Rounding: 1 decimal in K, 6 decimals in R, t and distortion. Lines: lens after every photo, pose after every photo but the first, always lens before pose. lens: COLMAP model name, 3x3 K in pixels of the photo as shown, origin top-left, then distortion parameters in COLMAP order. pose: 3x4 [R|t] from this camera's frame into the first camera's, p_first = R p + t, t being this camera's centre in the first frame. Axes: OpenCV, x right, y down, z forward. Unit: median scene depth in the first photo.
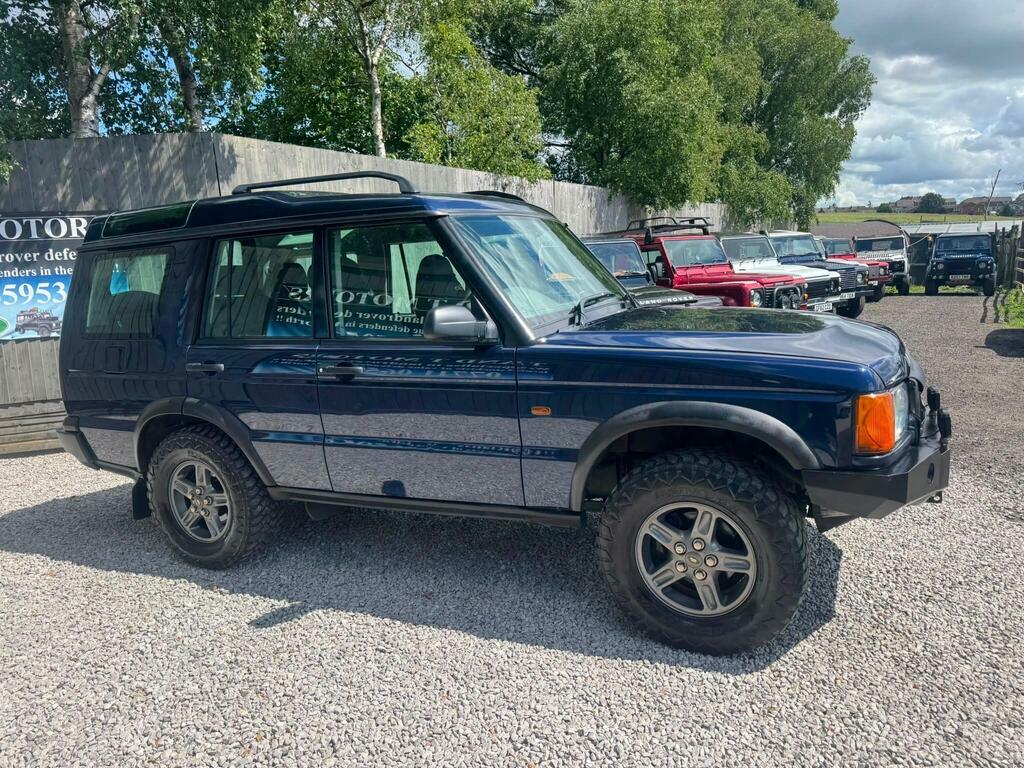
lens RADIAL K [[737.2, 0, 512.4], [0, 737.2, 380.6], [0, 0, 1]] dist [0.006043, -0.008955]
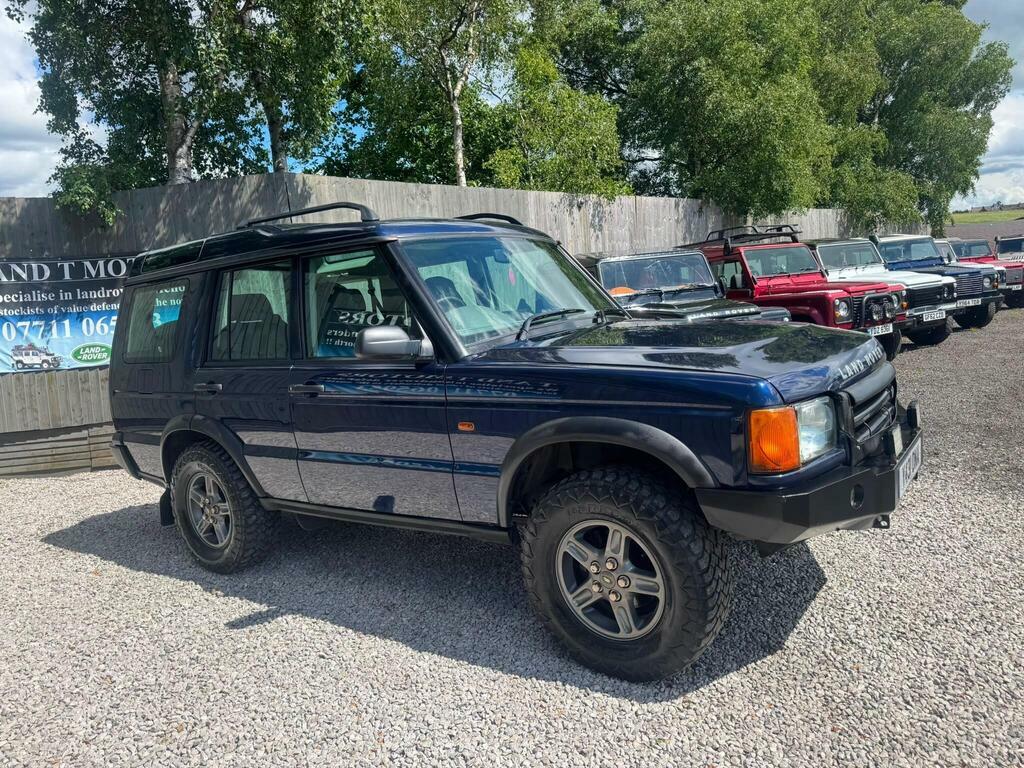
lens RADIAL K [[737.3, 0, 501.6], [0, 737.3, 369.4], [0, 0, 1]] dist [0.005264, -0.009956]
pose [[0.981108, -0.013963, -0.192958, 0.228908], [0.006240, 0.999157, -0.040573, 0.003057], [0.193362, 0.038602, 0.980368, 0.007297]]
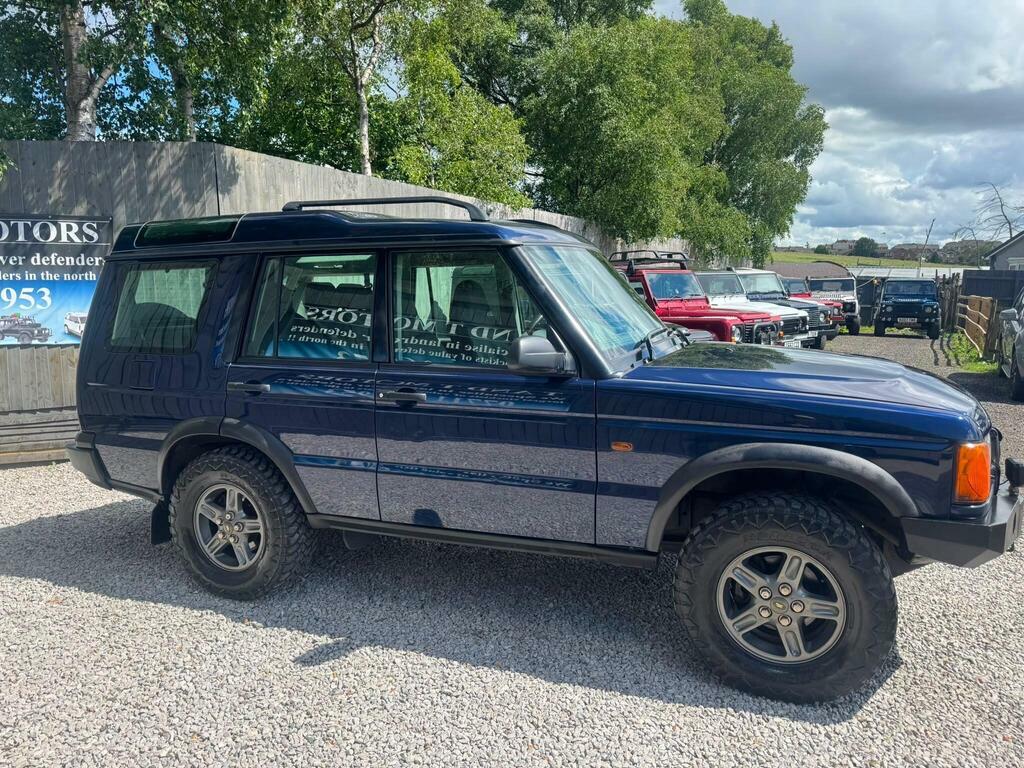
lens RADIAL K [[736.7, 0, 501.6], [0, 736.7, 366.6], [0, 0, 1]] dist [0.003634, -0.007393]
pose [[0.997152, 0.039685, 0.064126, -0.152038], [-0.036509, 0.998083, -0.049970, -0.009389], [-0.065986, 0.047487, 0.996690, 0.020369]]
